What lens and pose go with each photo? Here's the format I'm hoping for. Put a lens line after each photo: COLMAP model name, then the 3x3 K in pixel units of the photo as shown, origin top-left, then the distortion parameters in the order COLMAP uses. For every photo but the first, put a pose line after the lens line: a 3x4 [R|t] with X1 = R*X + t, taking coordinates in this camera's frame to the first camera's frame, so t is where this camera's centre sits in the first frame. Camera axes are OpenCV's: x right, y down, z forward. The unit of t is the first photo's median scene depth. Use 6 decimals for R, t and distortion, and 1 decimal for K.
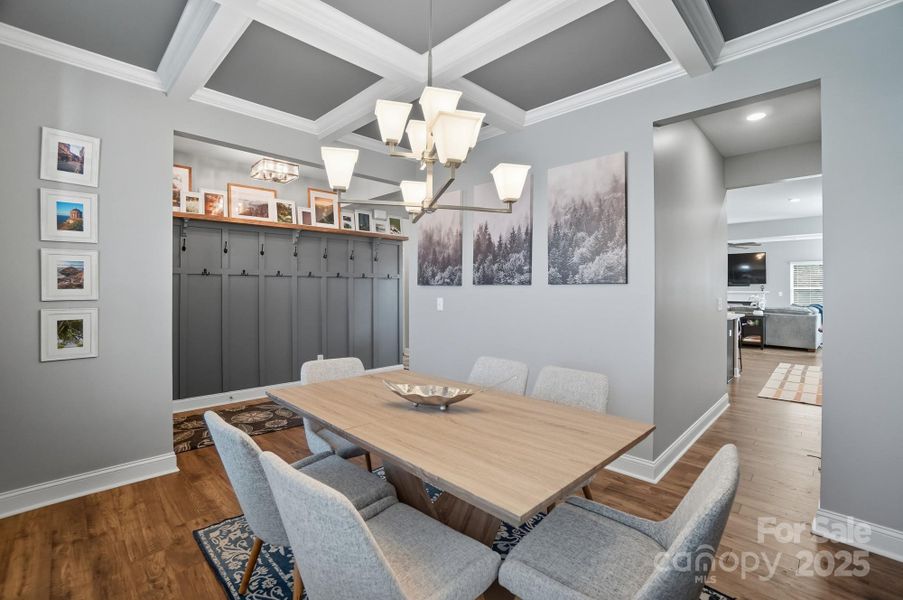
lens RADIAL K [[405.1, 0, 449.3], [0, 405.1, 293.3], [0, 0, 1]] dist [-0.060031, 0.022626]
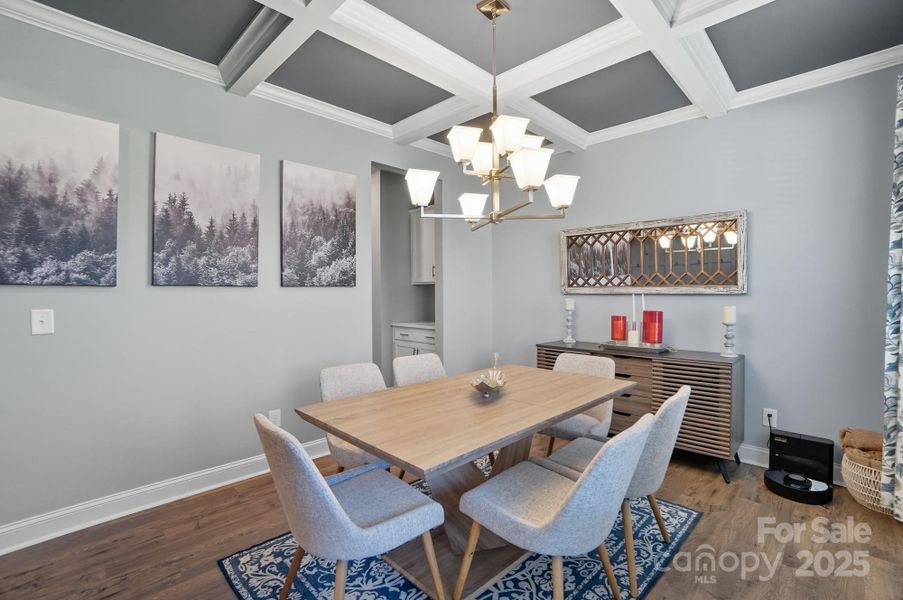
lens RADIAL K [[410.6, 0, 448.8], [0, 410.6, 296.7], [0, 0, 1]] dist [-0.062642, 0.024090]
pose [[0.000575, -0.012175, 0.999926, -0.634176], [0.014795, 0.999817, 0.012165, -0.004150], [-0.999890, 0.014787, 0.000755, 0.588233]]
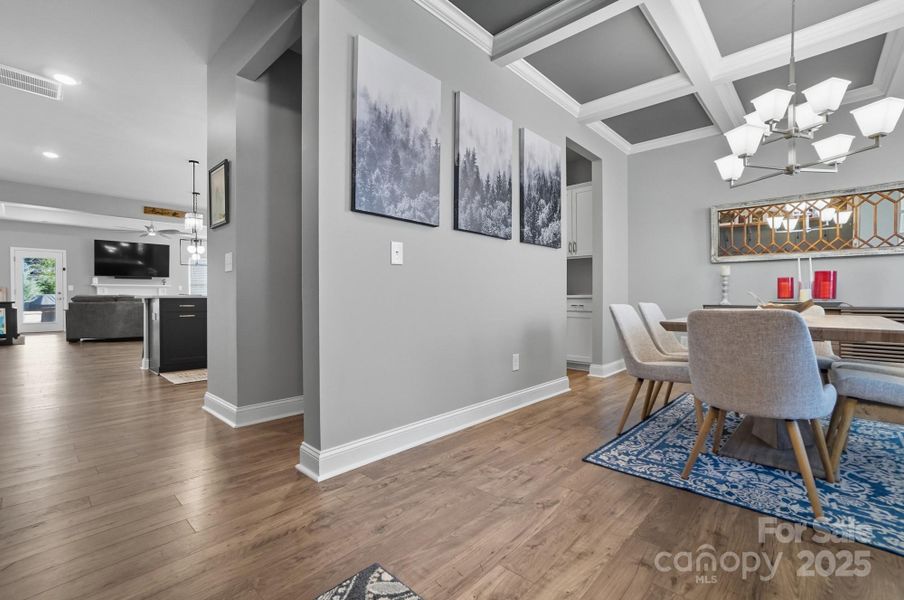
lens RADIAL K [[404.2, 0, 448.0], [0, 404.2, 300.6], [0, 0, 1]] dist [-0.039516, 0.022350]
pose [[-0.030304, -0.008736, 0.999503, -0.712725], [0.009694, 0.999912, 0.009034, 0.107409], [-0.999494, 0.009963, -0.030217, 1.149594]]
